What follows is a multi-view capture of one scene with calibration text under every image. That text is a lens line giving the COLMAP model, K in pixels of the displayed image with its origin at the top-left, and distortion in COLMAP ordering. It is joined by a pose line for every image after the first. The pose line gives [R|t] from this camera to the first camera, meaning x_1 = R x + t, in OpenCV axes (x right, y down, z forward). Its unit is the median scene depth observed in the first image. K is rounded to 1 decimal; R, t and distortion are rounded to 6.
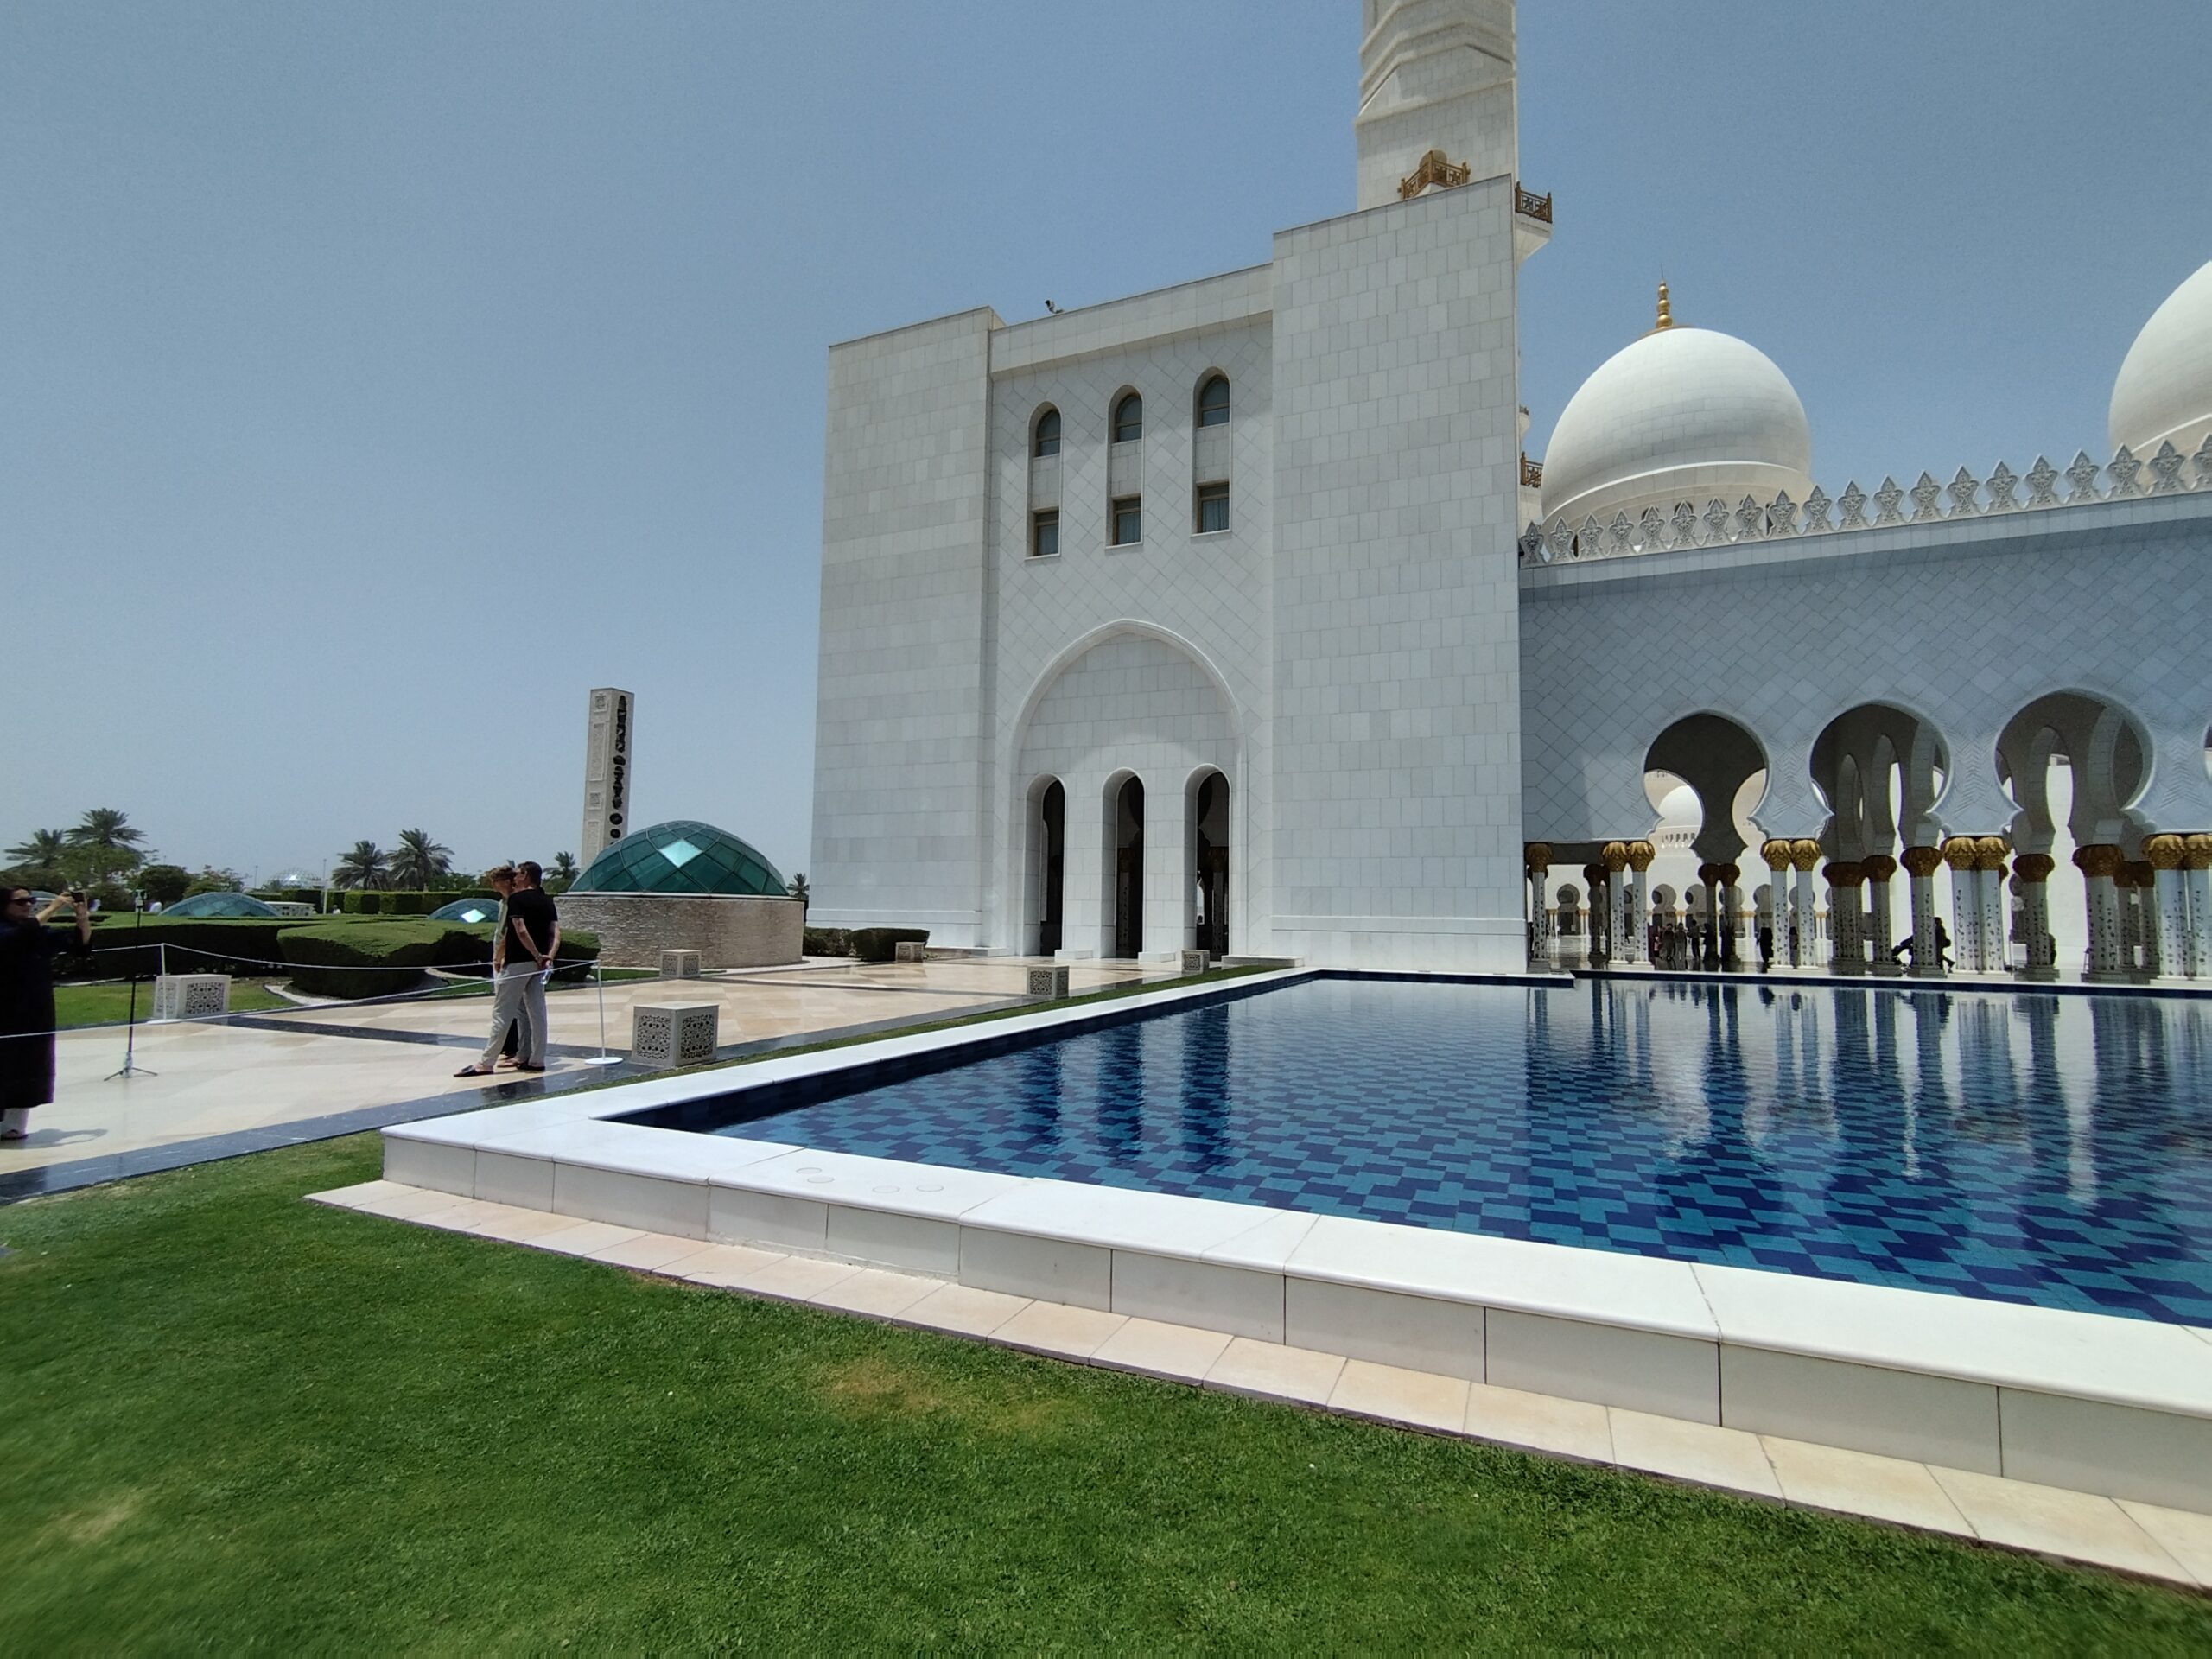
lens RADIAL K [[1123.7, 0, 1106.0], [0, 1123.7, 829.5], [0, 0, 1]] dist [0.001929, 0.001068]
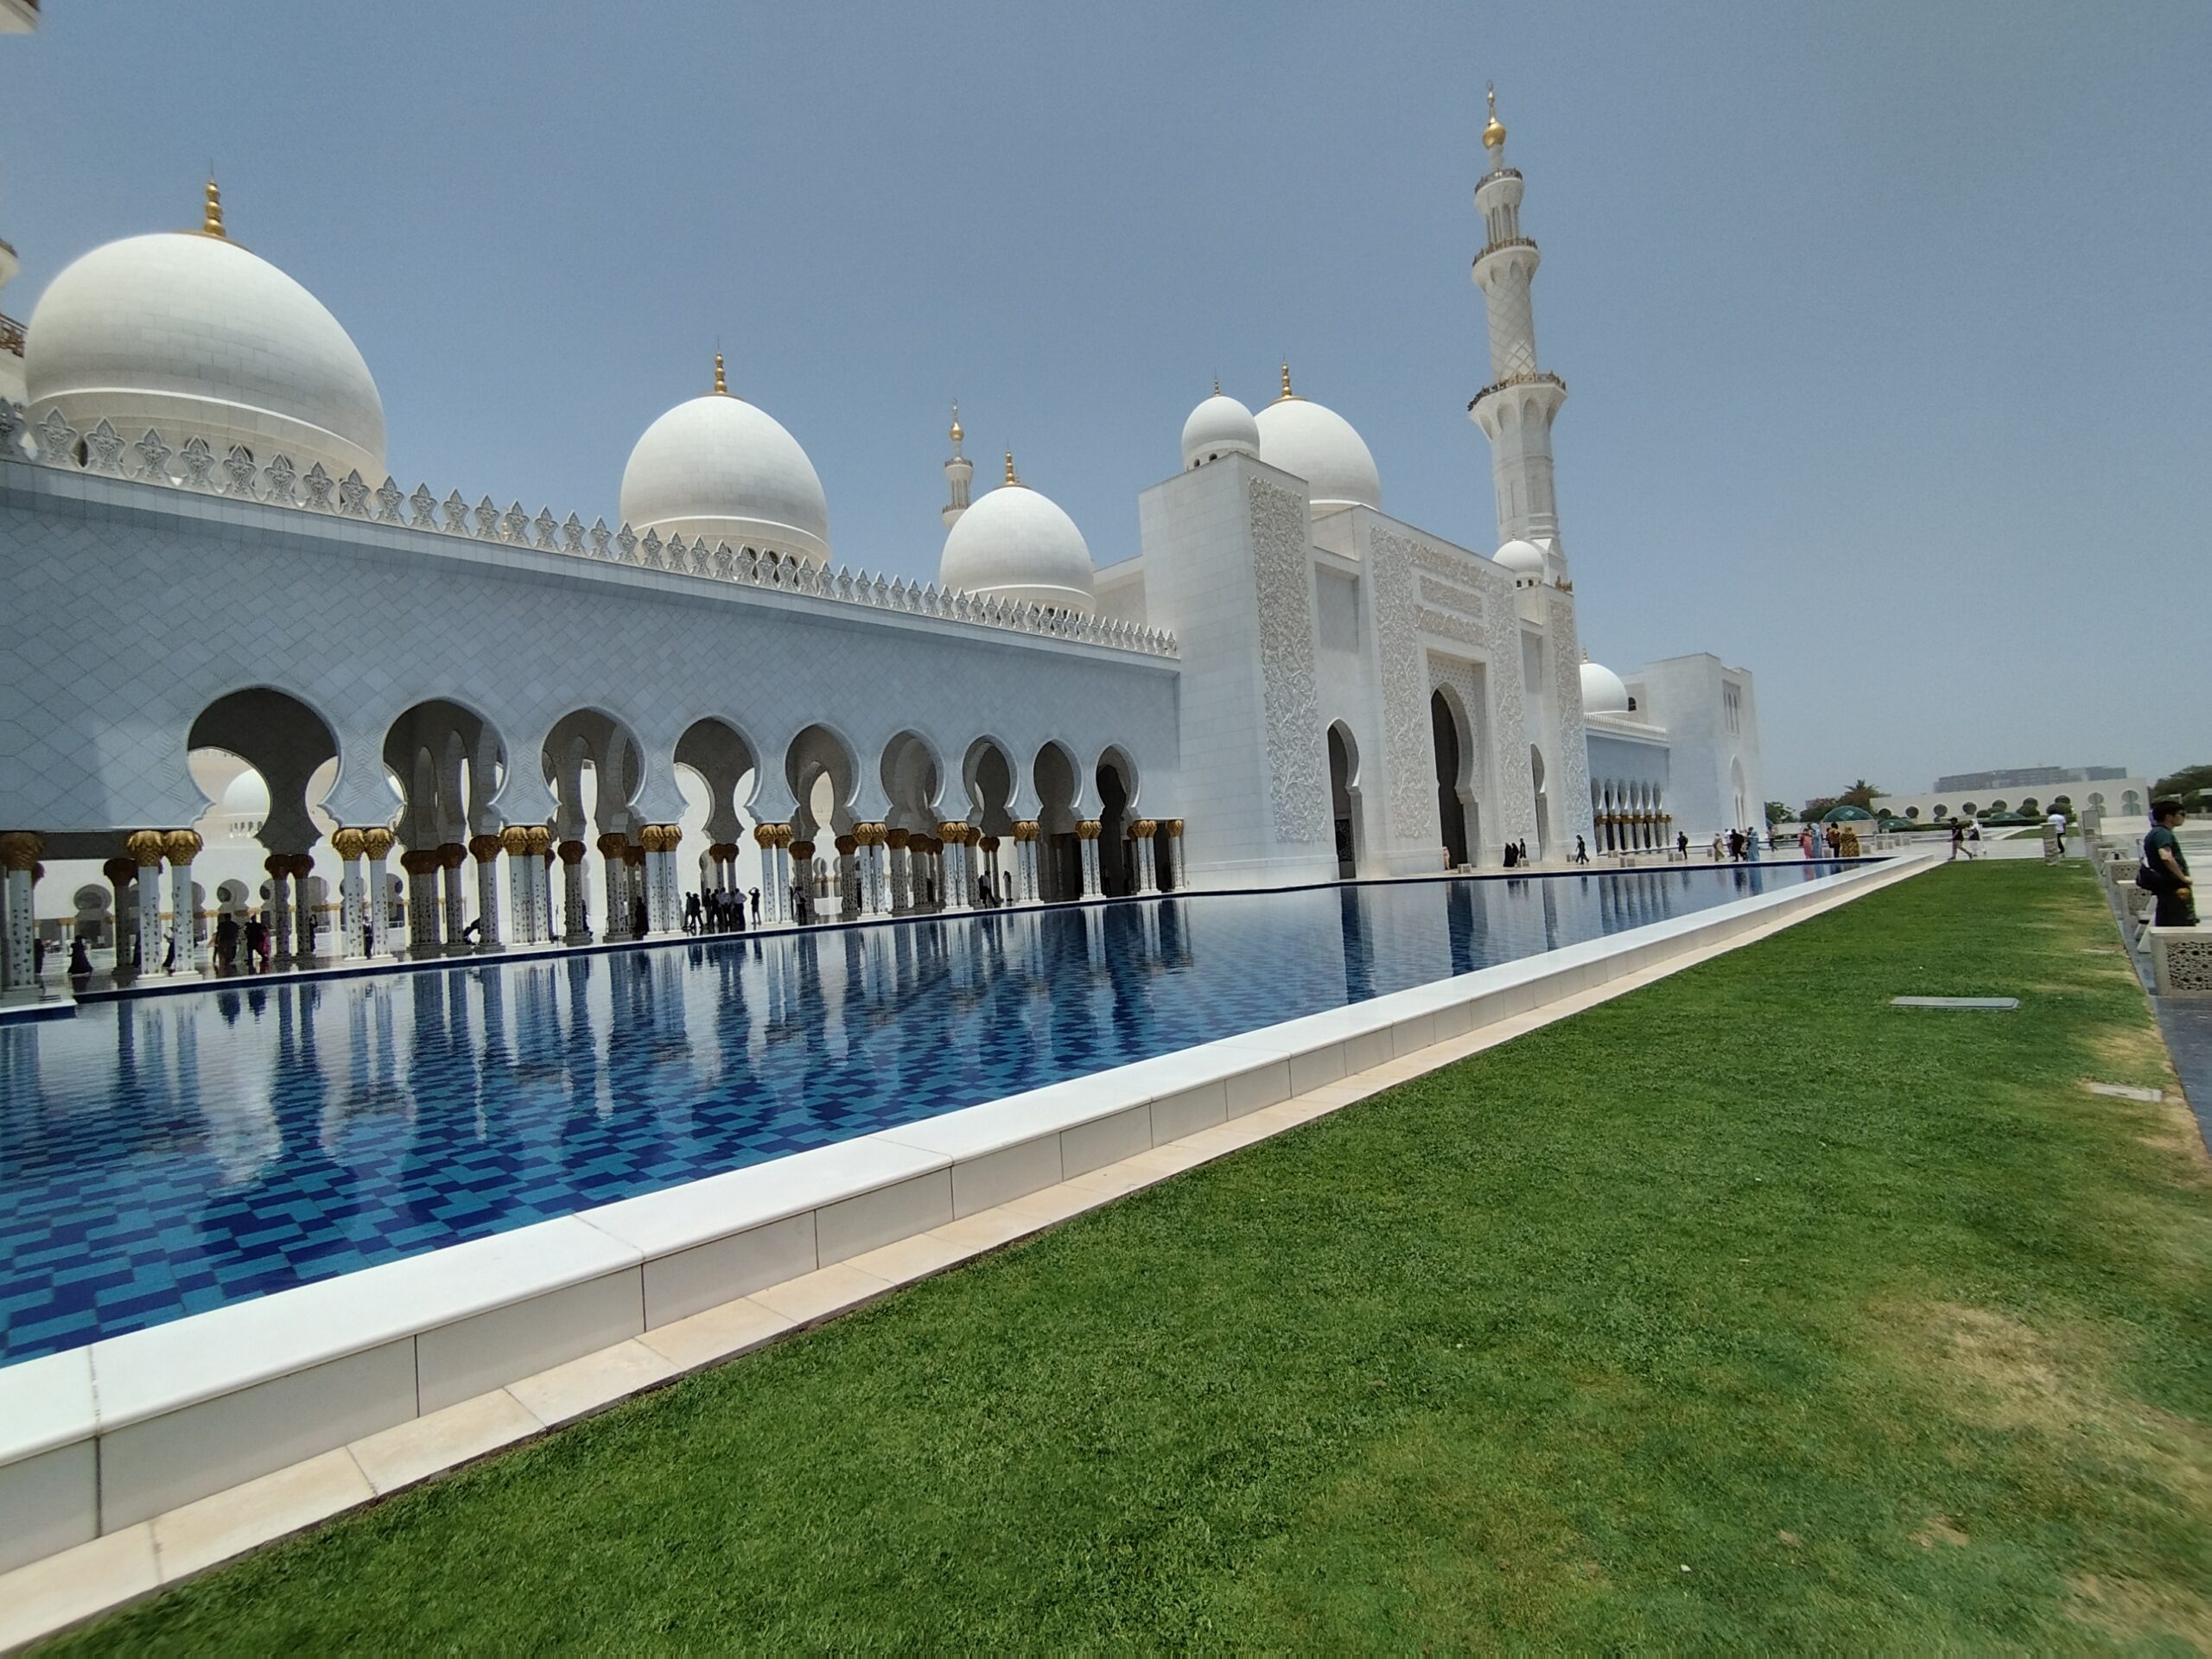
lens RADIAL K [[1173.4, 0, 1106.0], [0, 1173.4, 829.5], [0, 0, 1]] dist [0.025132, 0.001086]
pose [[0.264854, 0.003588, 0.964282, -0.228920], [-0.009737, 0.999952, -0.001046, 0.004986], [-0.964239, -0.009113, 0.264877, 0.104402]]
